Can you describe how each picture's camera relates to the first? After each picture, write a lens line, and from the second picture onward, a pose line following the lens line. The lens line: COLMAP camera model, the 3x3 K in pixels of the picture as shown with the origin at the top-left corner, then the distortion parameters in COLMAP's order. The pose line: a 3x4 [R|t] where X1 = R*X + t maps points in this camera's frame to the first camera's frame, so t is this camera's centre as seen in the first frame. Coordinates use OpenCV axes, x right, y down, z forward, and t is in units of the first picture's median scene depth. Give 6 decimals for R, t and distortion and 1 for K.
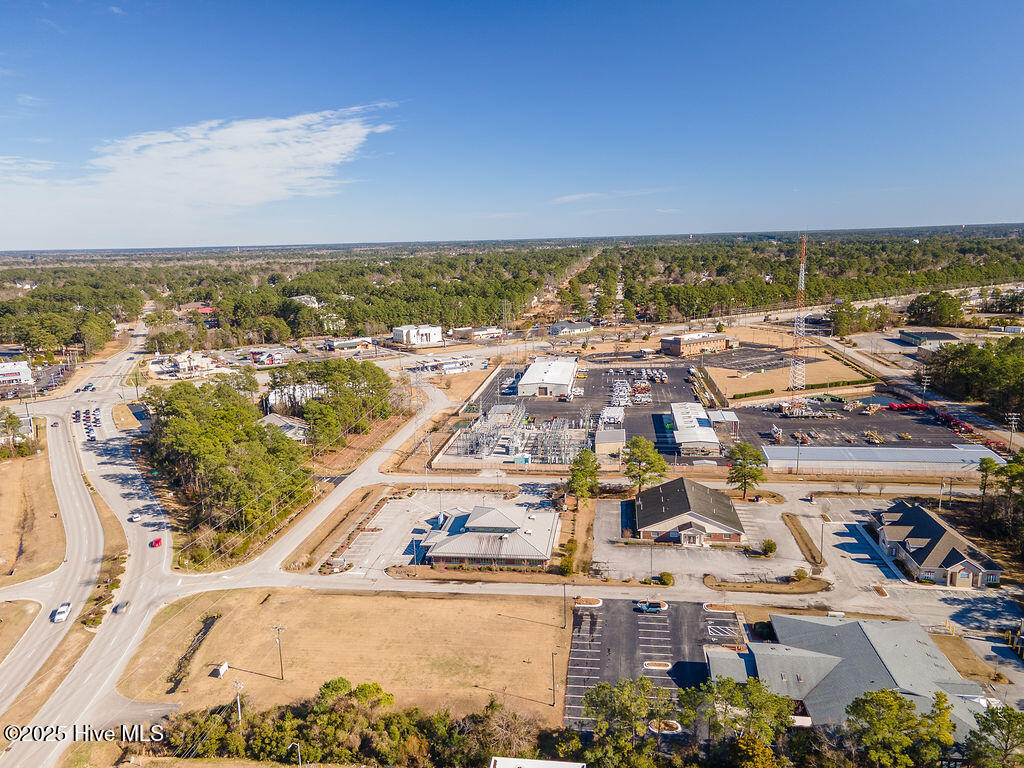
lens RADIAL K [[735.5, 0, 512.0], [0, 735.5, 384.0], [0, 0, 1]] dist [0.048083, -0.000983]
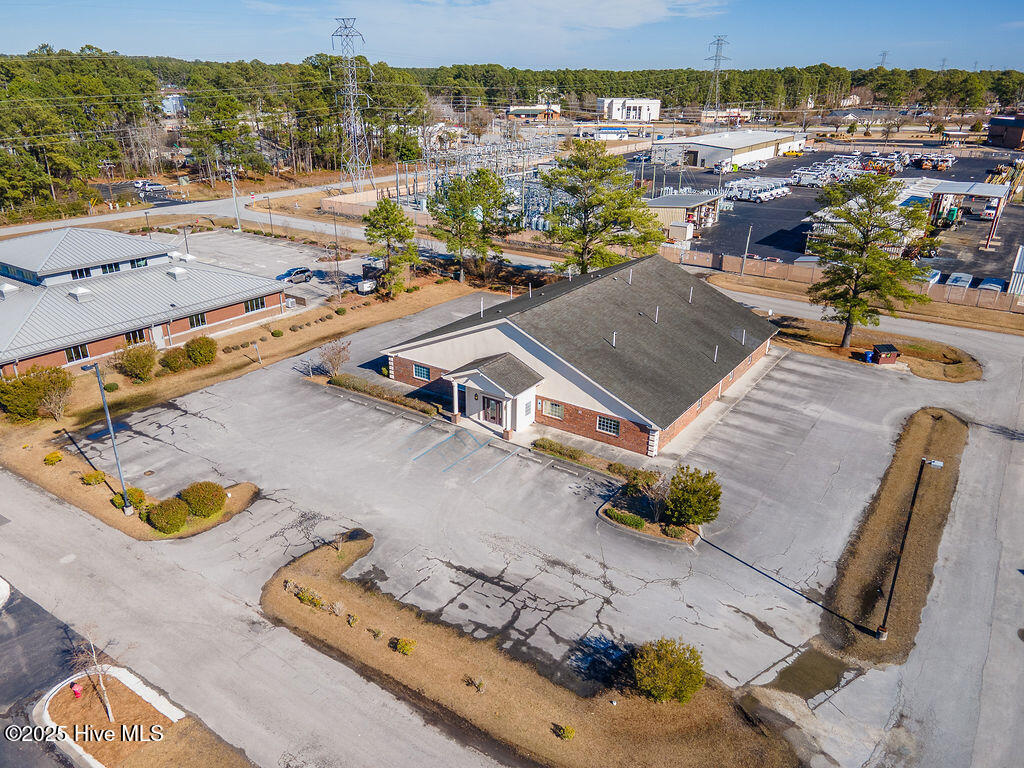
lens RADIAL K [[735.5, 0, 512.0], [0, 735.5, 384.0], [0, 0, 1]] dist [0.048083, -0.000983]
pose [[0.897254, 0.207056, -0.389953, 0.391800], [-0.124034, 0.965857, 0.227454, 0.139412], [0.423734, -0.155717, 0.892301, 0.786456]]
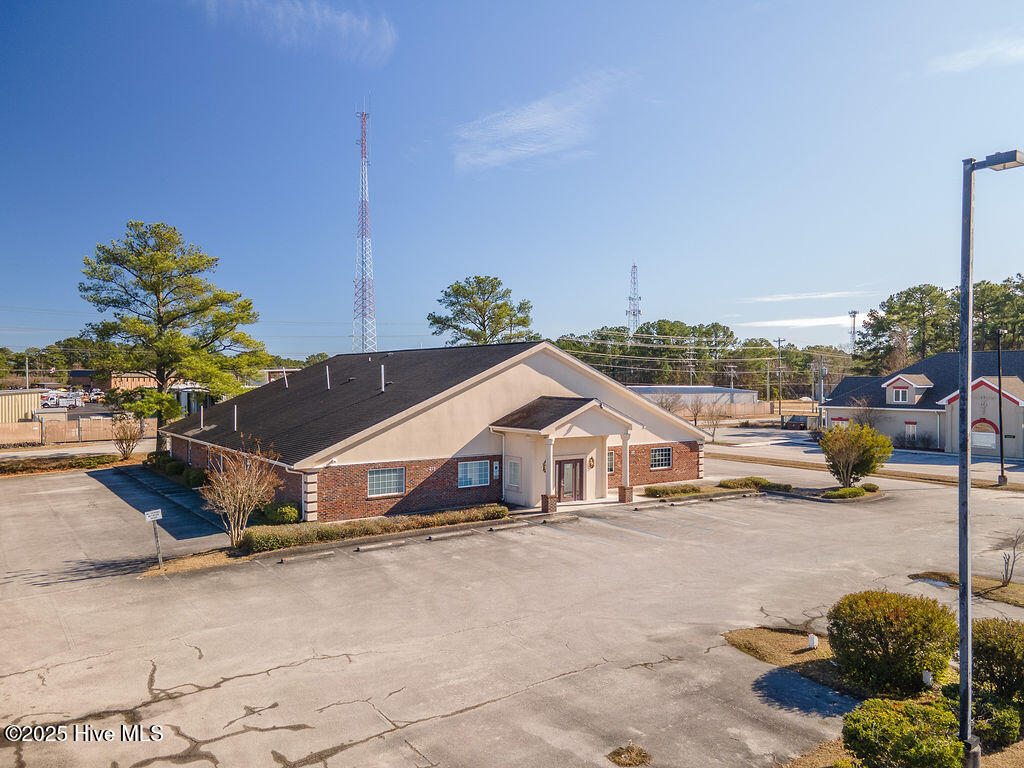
lens RADIAL K [[748.7, 0, 512.0], [0, 748.7, 384.0], [0, 0, 1]] dist [0.044877, 0.004570]
pose [[0.716689, 0.029739, 0.696759, 0.098769], [0.109250, 0.981968, -0.154286, 0.229613], [-0.688783, 0.186696, 0.700516, 0.926117]]
